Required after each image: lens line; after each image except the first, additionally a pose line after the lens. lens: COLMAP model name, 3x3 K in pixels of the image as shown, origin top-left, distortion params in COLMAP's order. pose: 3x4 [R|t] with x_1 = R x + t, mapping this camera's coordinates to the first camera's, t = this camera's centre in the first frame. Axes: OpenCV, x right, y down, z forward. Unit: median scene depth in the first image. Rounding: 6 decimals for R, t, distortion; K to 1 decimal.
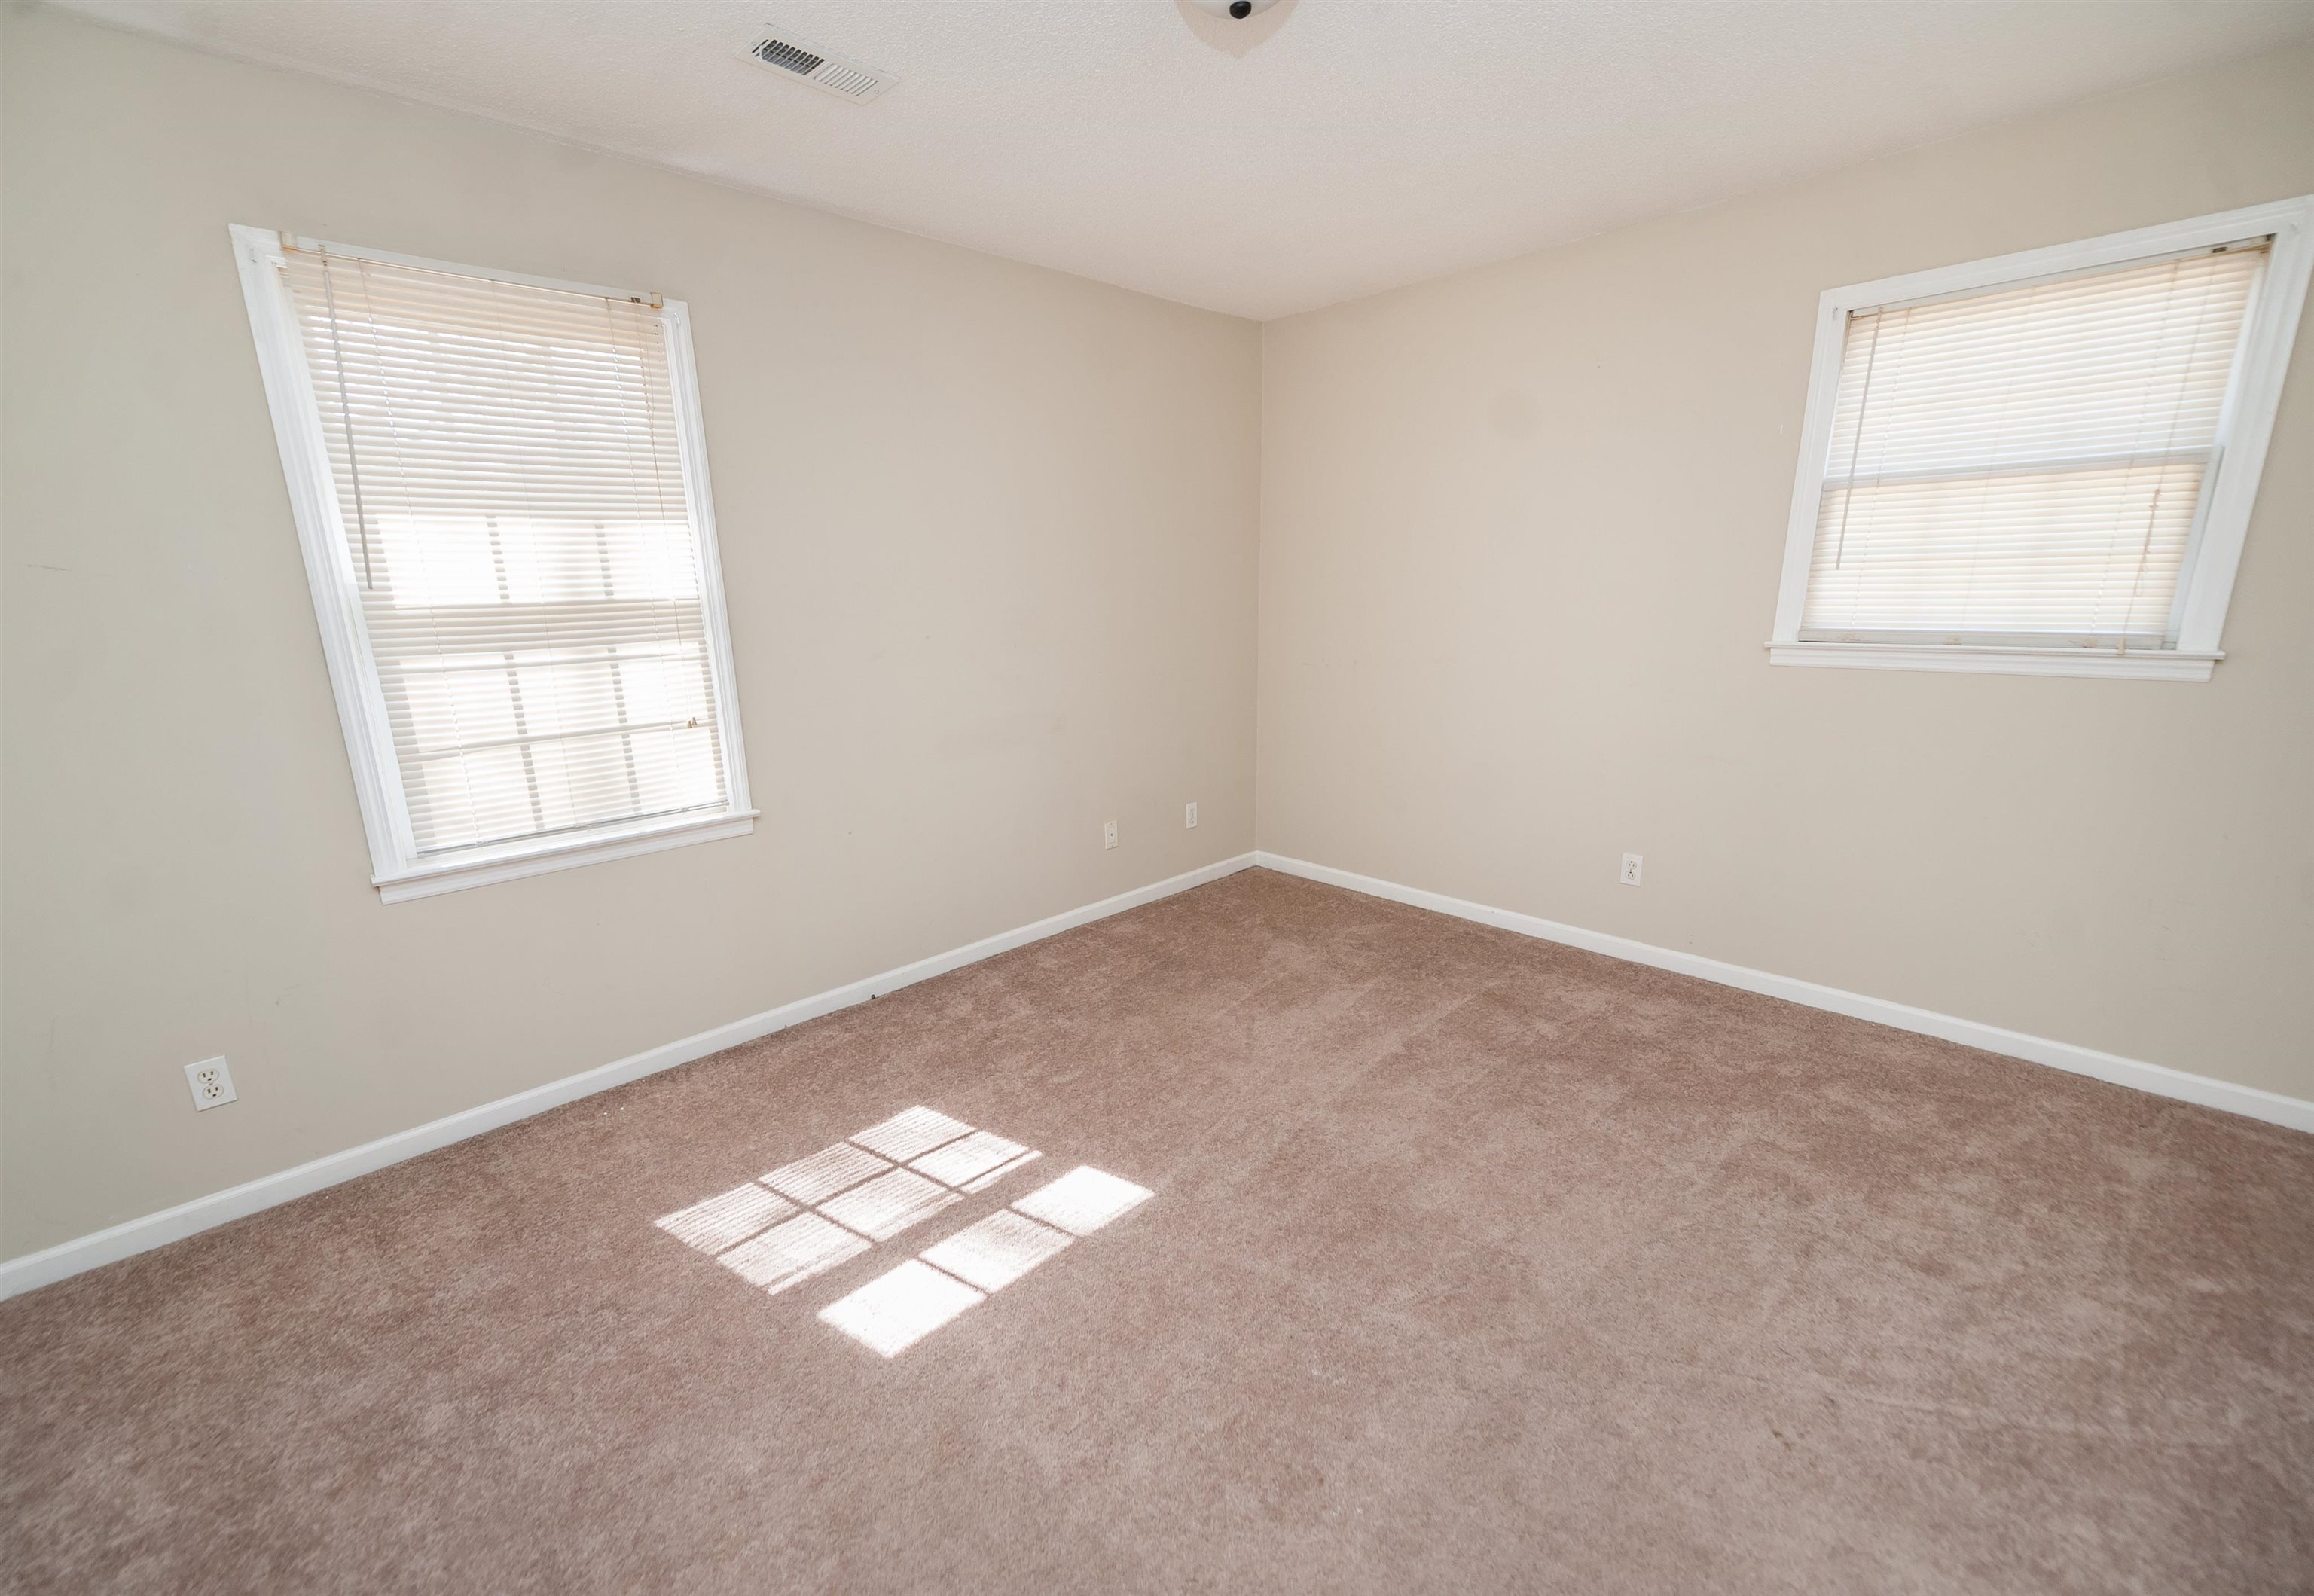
lens RADIAL K [[946.1, 0, 1143.6], [0, 946.1, 812.5], [0, 0, 1]] dist [0.000576, -0.000659]
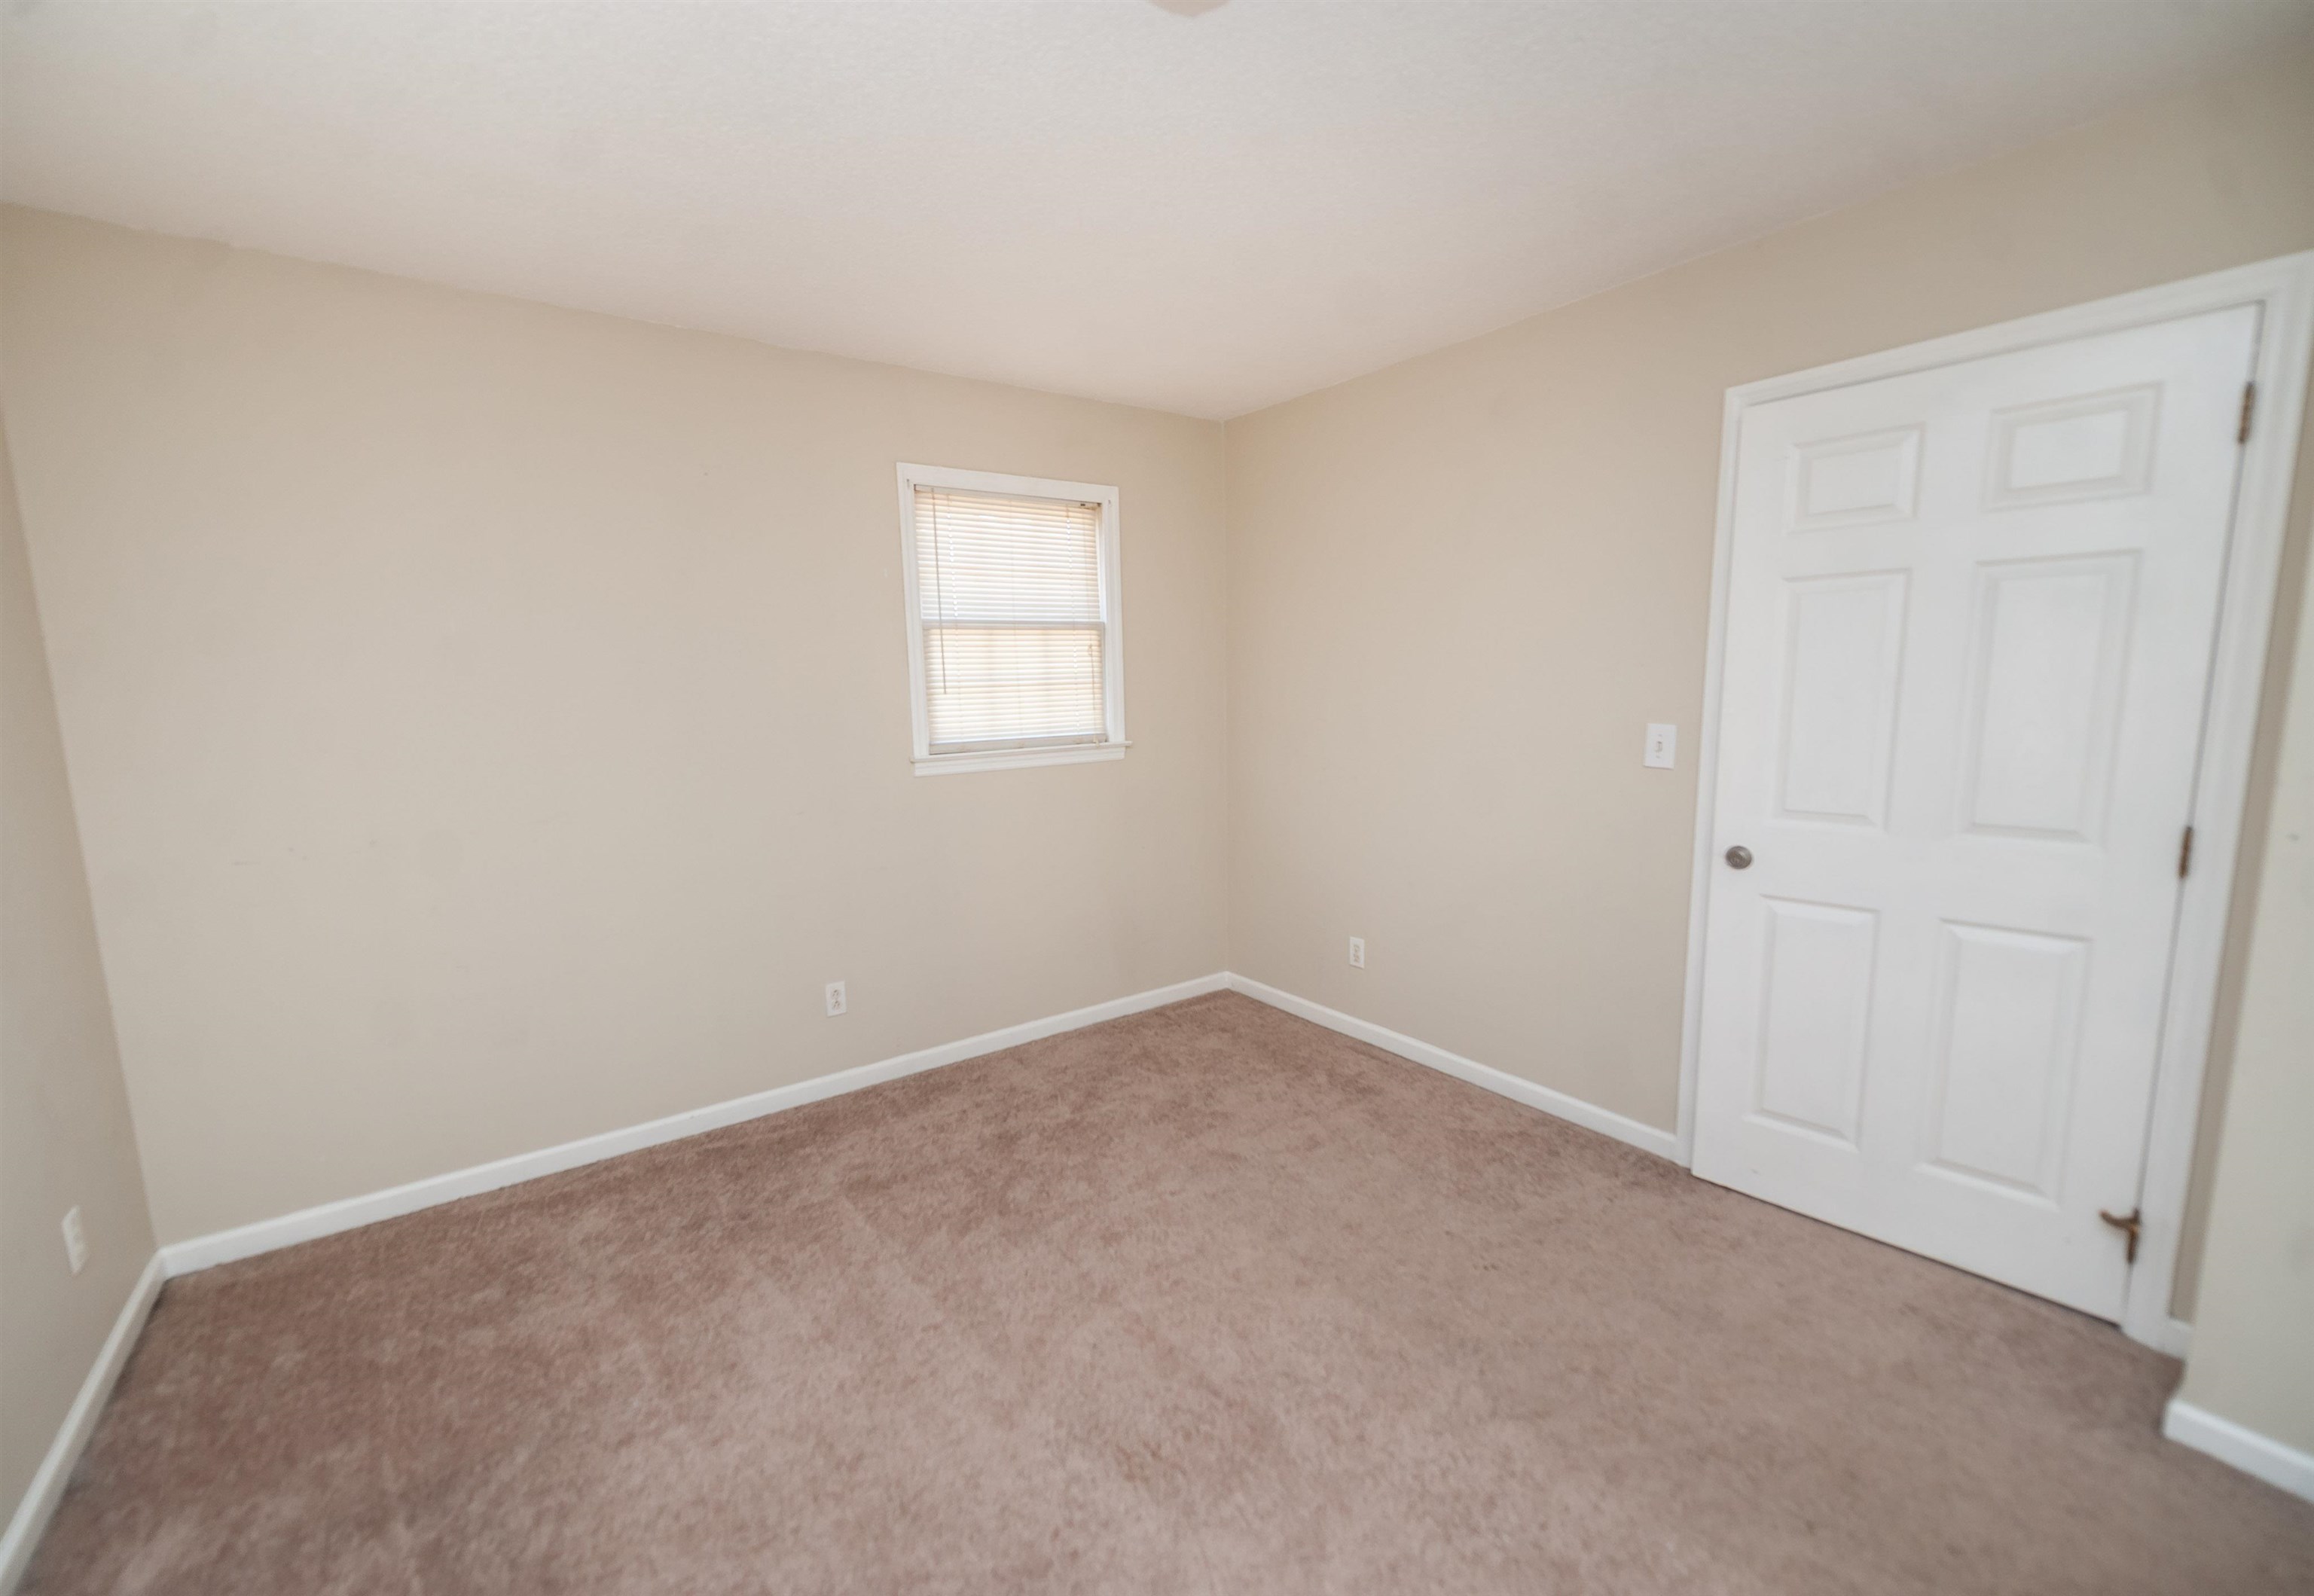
lens RADIAL K [[946.1, 0, 1148.4], [0, 946.1, 801.2], [0, 0, 1]] dist [0.000576, -0.000659]
pose [[0.137349, -0.124038, 0.982726, -0.444639], [0.238830, 0.967004, 0.088674, -0.176976], [-0.961299, 0.222525, 0.162441, 0.611063]]
